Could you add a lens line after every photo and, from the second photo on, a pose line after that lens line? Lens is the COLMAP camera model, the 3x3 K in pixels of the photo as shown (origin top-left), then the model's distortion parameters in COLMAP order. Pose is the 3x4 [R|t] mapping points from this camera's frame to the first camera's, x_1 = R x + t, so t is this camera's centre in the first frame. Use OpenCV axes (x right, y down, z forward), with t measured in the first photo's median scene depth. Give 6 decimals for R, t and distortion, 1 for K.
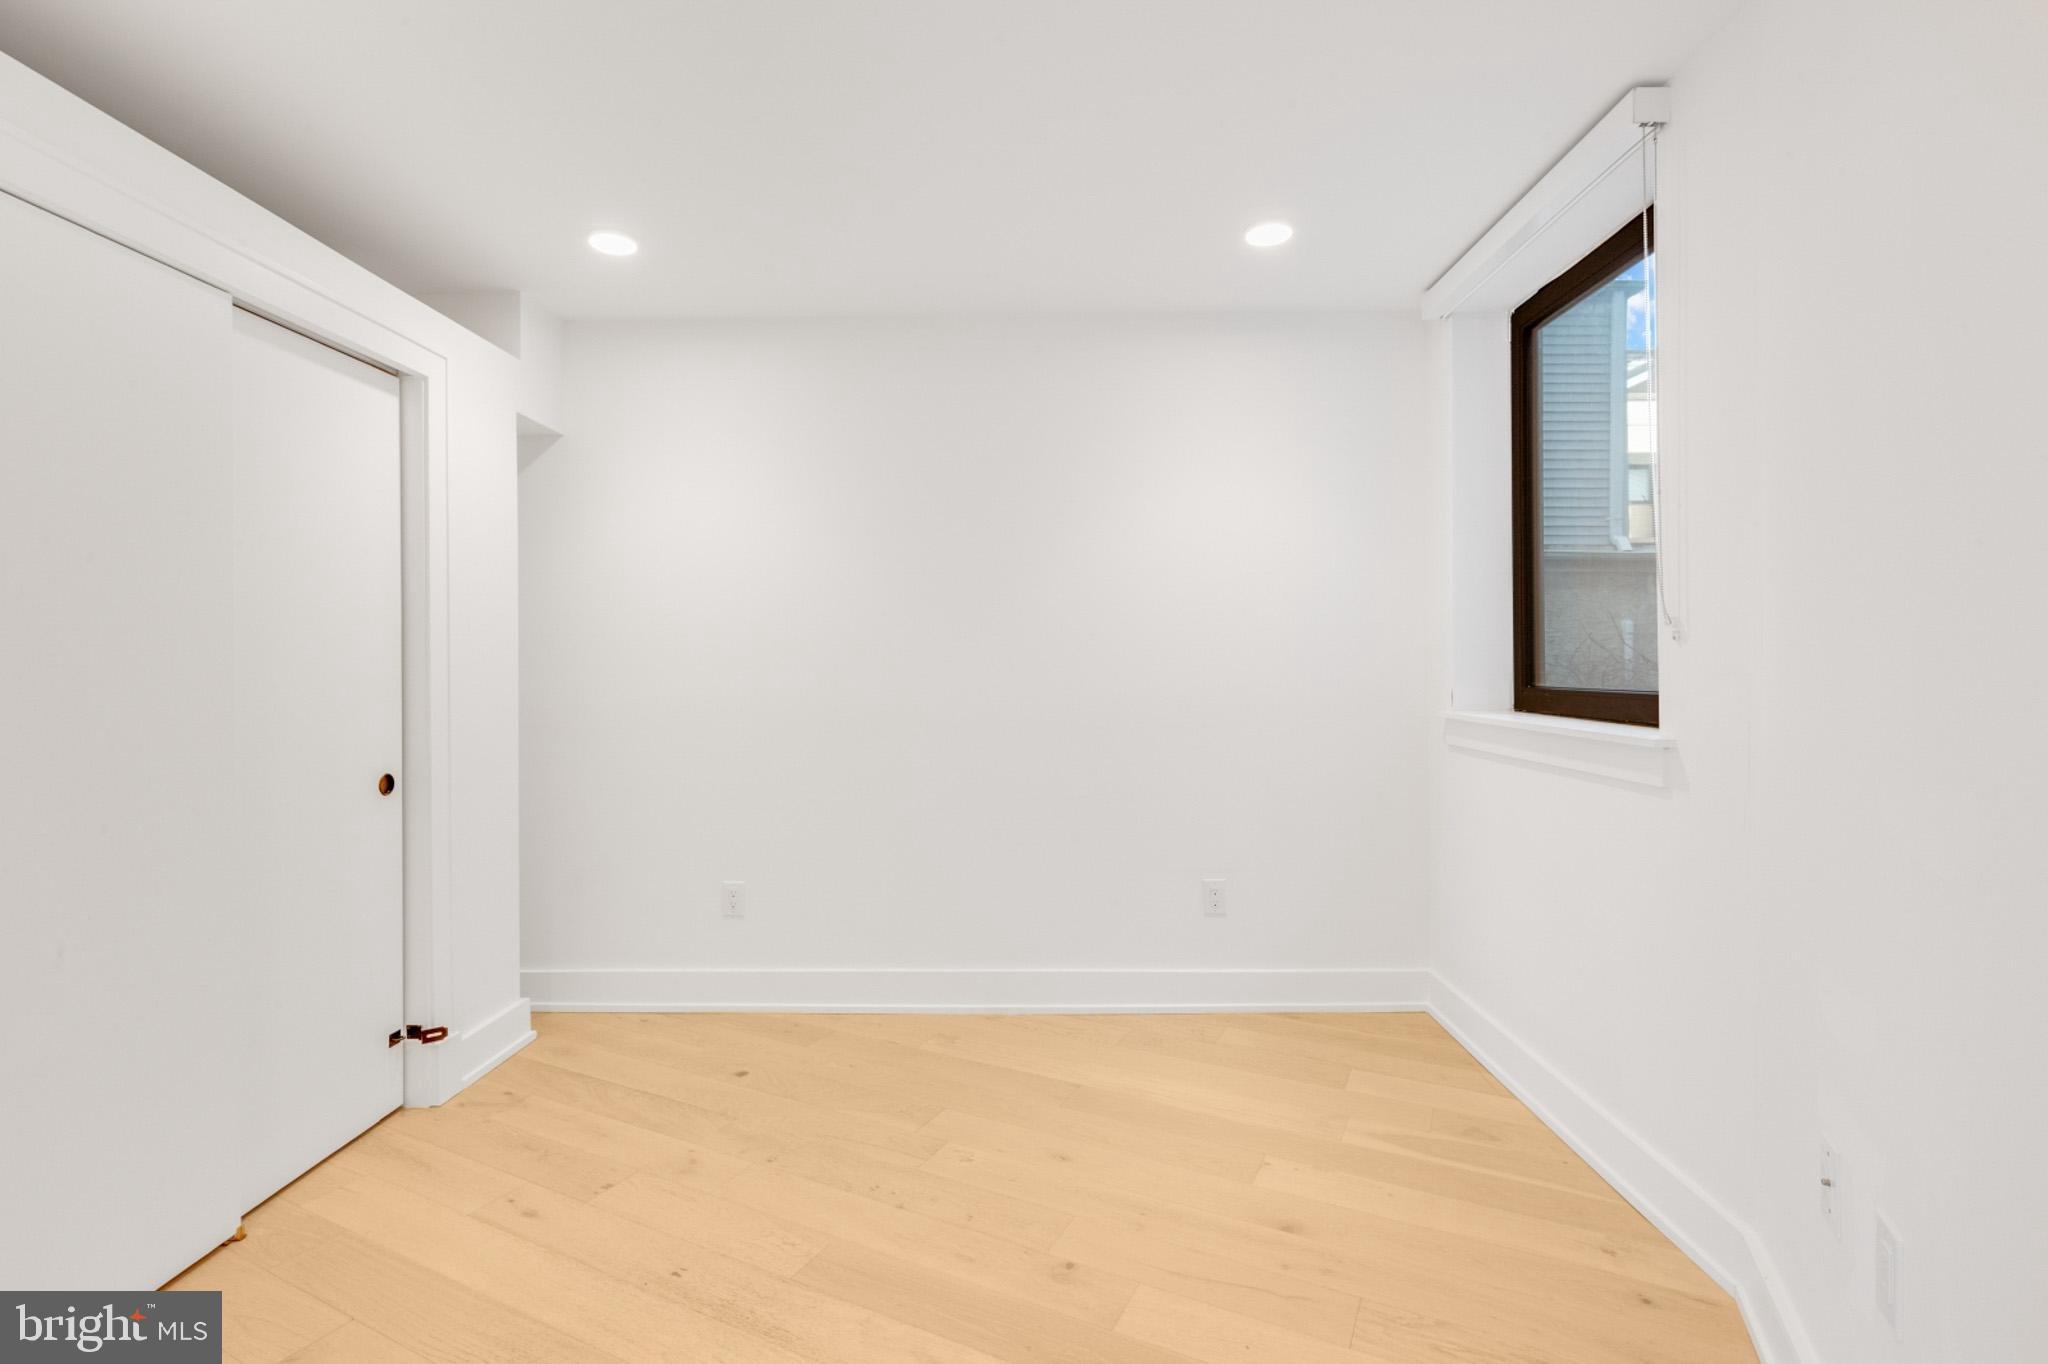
lens RADIAL K [[950.7, 0, 1022.6], [0, 950.7, 668.2], [0, 0, 1]] dist [0.003330, 0.000595]
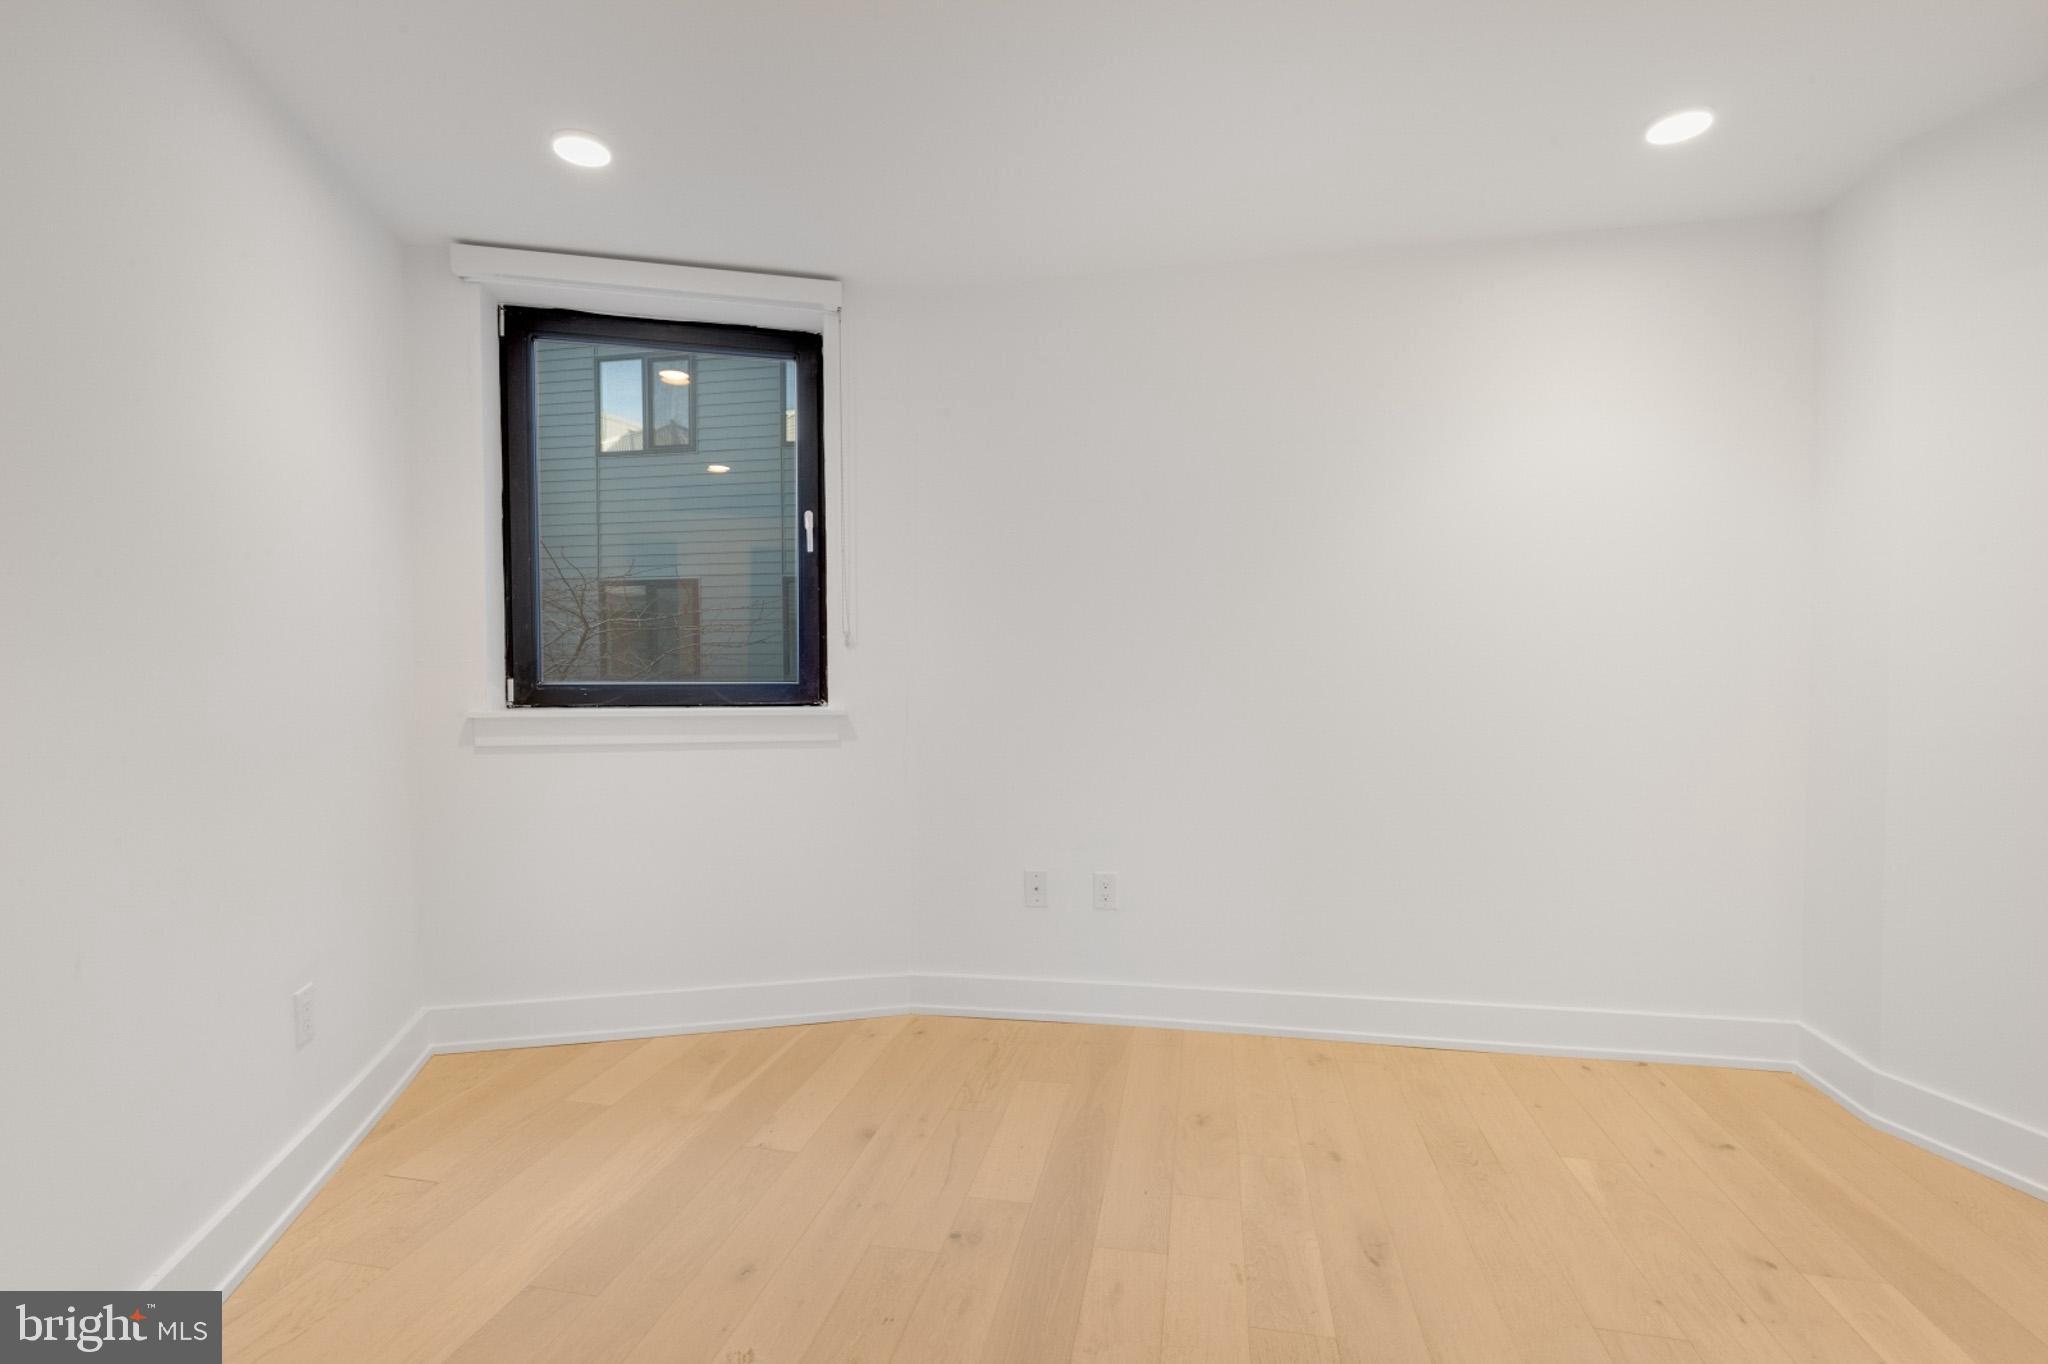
lens RADIAL K [[923.2, 0, 1029.8], [0, 923.2, 712.3], [0, 0, 1]] dist [0.007226, 0.000109]
pose [[-0.286878, -0.038023, 0.957212, -0.667930], [0.004727, 0.999144, 0.041106, 0.014092], [-0.957955, 0.016318, -0.286453, 0.877775]]
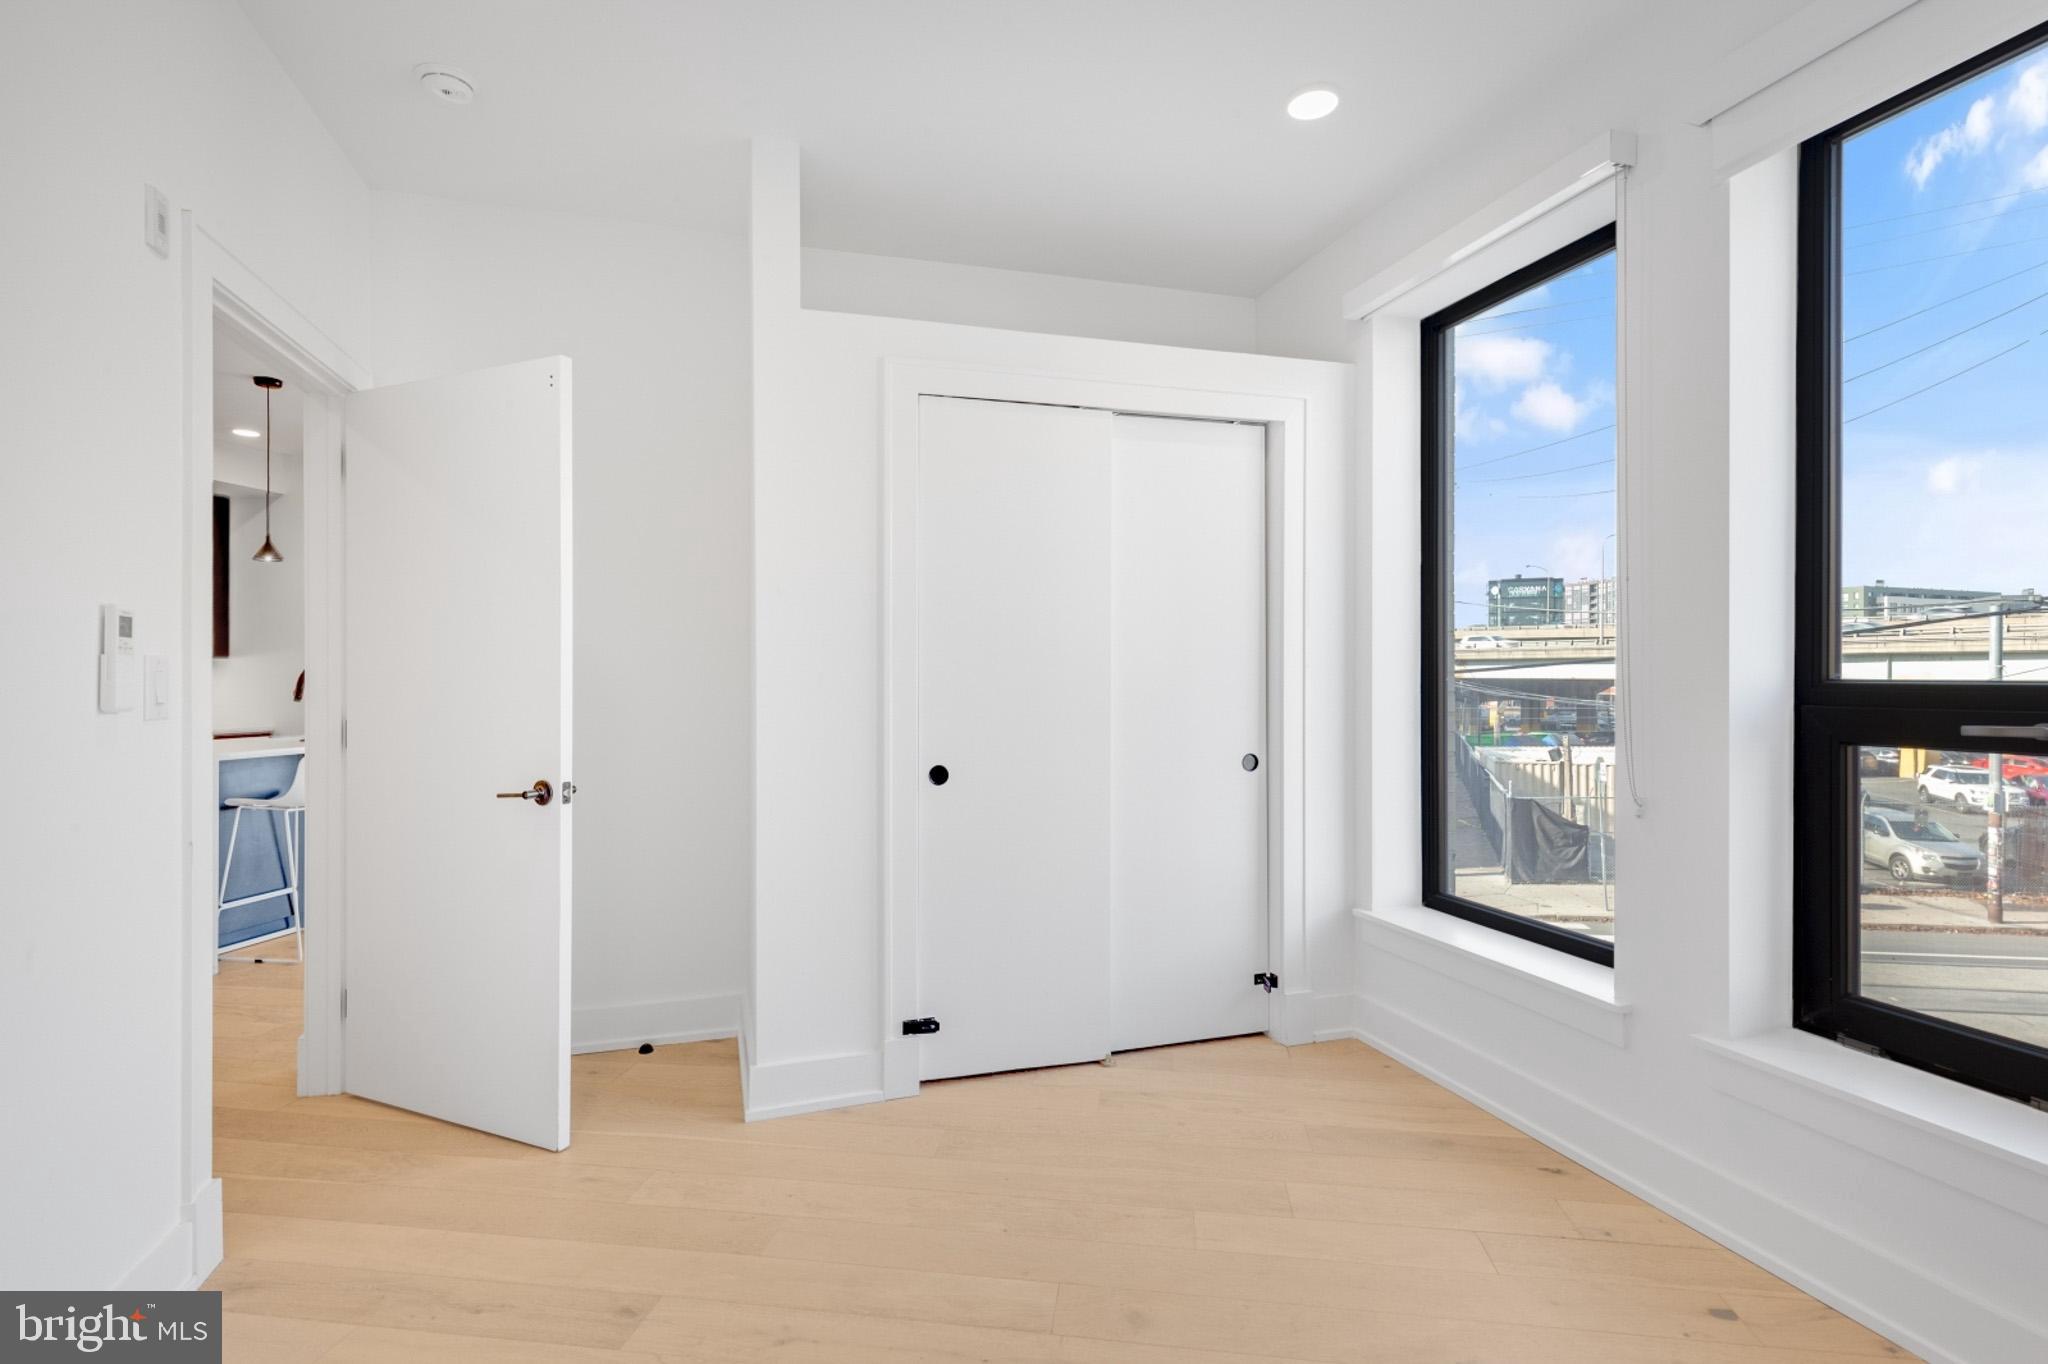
lens RADIAL K [[942.2, 0, 1024.0], [0, 942.2, 682.0], [0, 0, 1]] dist [0.011689, 0.000652]
pose [[0.326252, 0.005515, -0.945267, 0.375175], [-0.001429, 0.999985, 0.005341, 0.010279], [0.945282, -0.000392, 0.326255, 0.325507]]
